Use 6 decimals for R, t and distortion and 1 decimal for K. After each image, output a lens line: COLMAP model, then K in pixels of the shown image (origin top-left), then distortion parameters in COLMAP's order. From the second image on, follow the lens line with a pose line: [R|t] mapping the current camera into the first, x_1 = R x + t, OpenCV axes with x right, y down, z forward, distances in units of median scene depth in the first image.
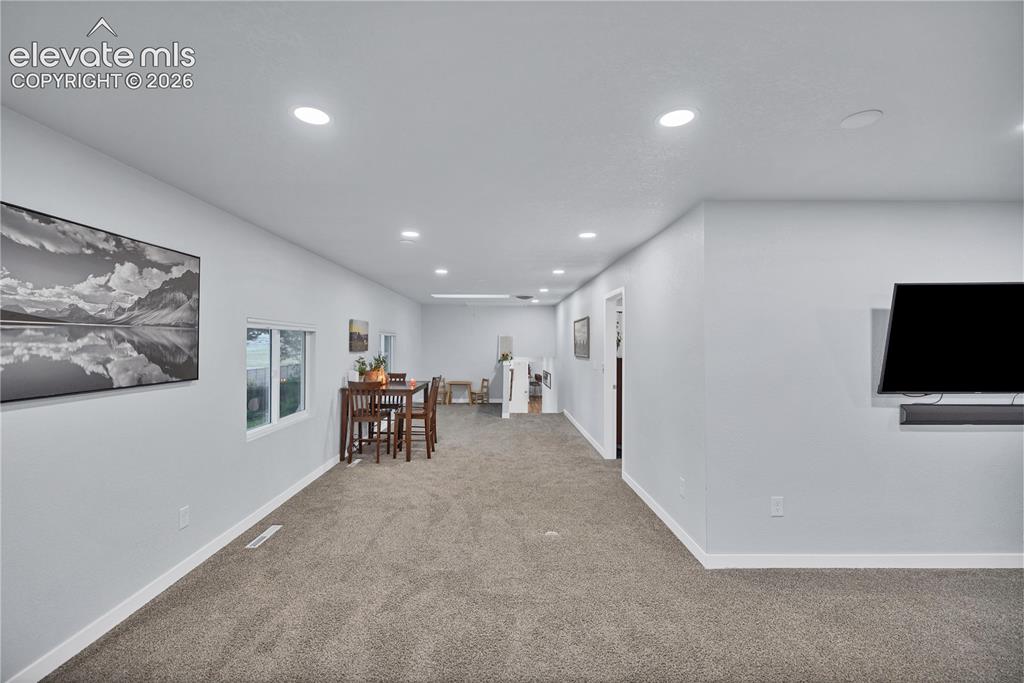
lens RADIAL K [[434.6, 0, 512.3], [0, 434.6, 340.7], [0, 0, 1]] dist [0.000390, -0.000360]
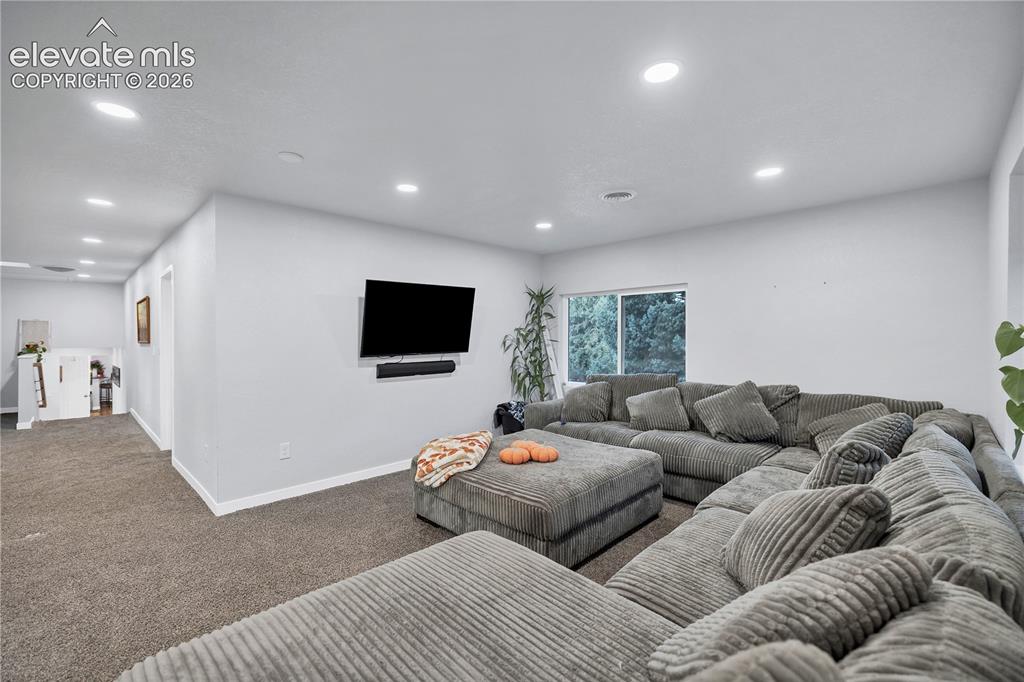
lens RADIAL K [[434.6, 0, 511.6], [0, 434.6, 340.6], [0, 0, 1]] dist [0.000390, -0.000360]
pose [[0.718863, -0.013285, 0.695024, 0.158901], [0.000513, 0.999827, 0.018581, 0.030712], [-0.695151, -0.013001, 0.718746, -0.258181]]
